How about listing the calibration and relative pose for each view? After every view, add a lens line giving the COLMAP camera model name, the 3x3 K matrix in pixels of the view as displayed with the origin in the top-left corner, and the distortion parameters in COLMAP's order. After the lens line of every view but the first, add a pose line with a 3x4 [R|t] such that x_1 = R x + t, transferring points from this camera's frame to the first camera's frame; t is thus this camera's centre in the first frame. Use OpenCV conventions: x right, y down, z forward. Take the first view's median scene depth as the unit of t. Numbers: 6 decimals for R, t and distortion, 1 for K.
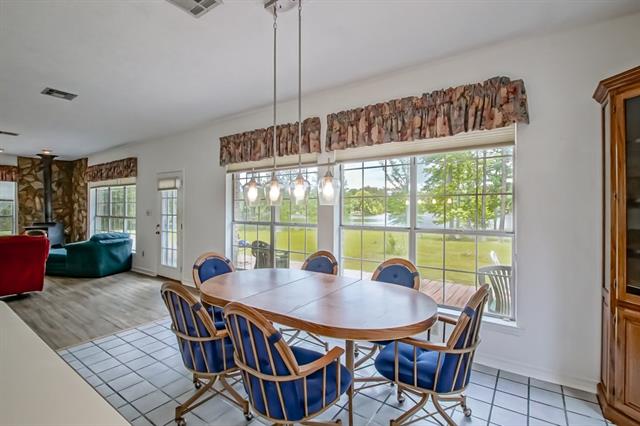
lens RADIAL K [[286.9, 0, 309.3], [0, 286.9, 215.7], [0, 0, 1]] dist [0.028306, -0.029250]
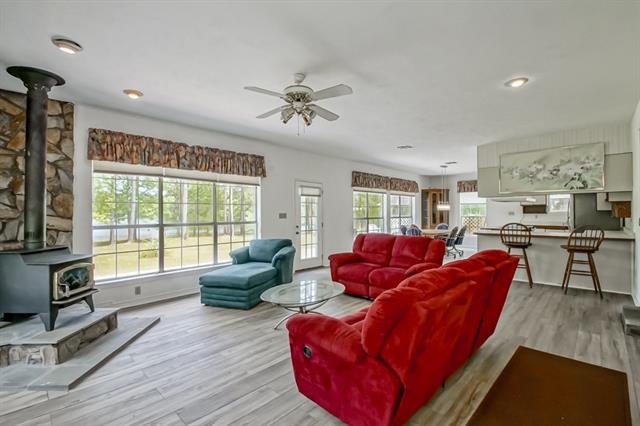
lens RADIAL K [[286.9, 0, 309.3], [0, 286.9, 215.7], [0, 0, 1]] dist [0.028306, -0.029250]
pose [[0.188768, -0.029612, 0.981575, -1.627925], [0.005040, 0.999561, 0.029185, -0.041747], [-0.982009, -0.000562, 0.188834, 0.739081]]
